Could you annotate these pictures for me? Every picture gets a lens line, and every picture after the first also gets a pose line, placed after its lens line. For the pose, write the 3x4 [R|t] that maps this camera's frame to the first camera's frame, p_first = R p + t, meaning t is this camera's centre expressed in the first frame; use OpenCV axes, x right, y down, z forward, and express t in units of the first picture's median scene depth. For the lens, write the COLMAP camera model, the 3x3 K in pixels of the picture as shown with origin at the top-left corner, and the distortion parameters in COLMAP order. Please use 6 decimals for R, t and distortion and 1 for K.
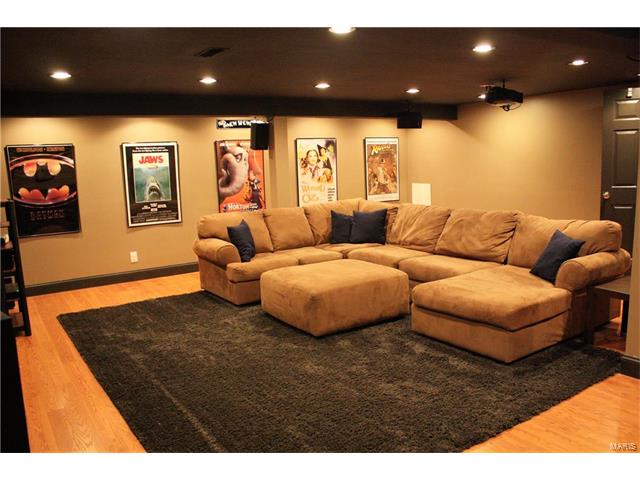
lens RADIAL K [[561.4, 0, 319.8], [0, 561.4, 240.4], [0, 0, 1]] dist [-0.040291, 0.009132]
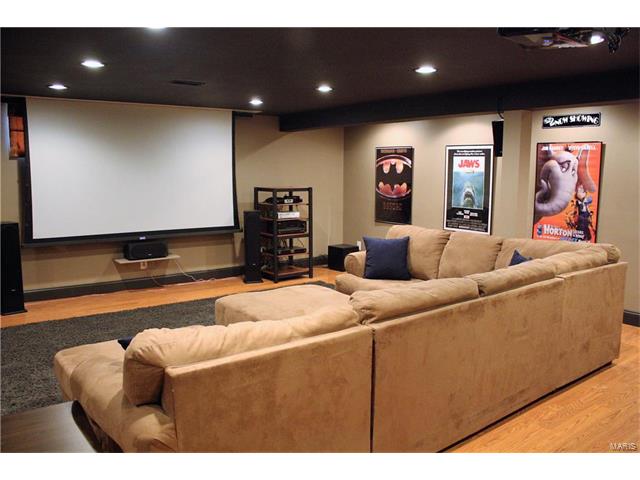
lens RADIAL K [[561.4, 0, 319.9], [0, 561.4, 239.5], [0, 0, 1]] dist [-0.040291, 0.009132]
pose [[0.067495, 0.177060, -0.981883, 0.615312], [-0.147622, 0.975068, 0.165684, -0.136909], [0.986738, 0.133765, 0.091950, 0.672714]]
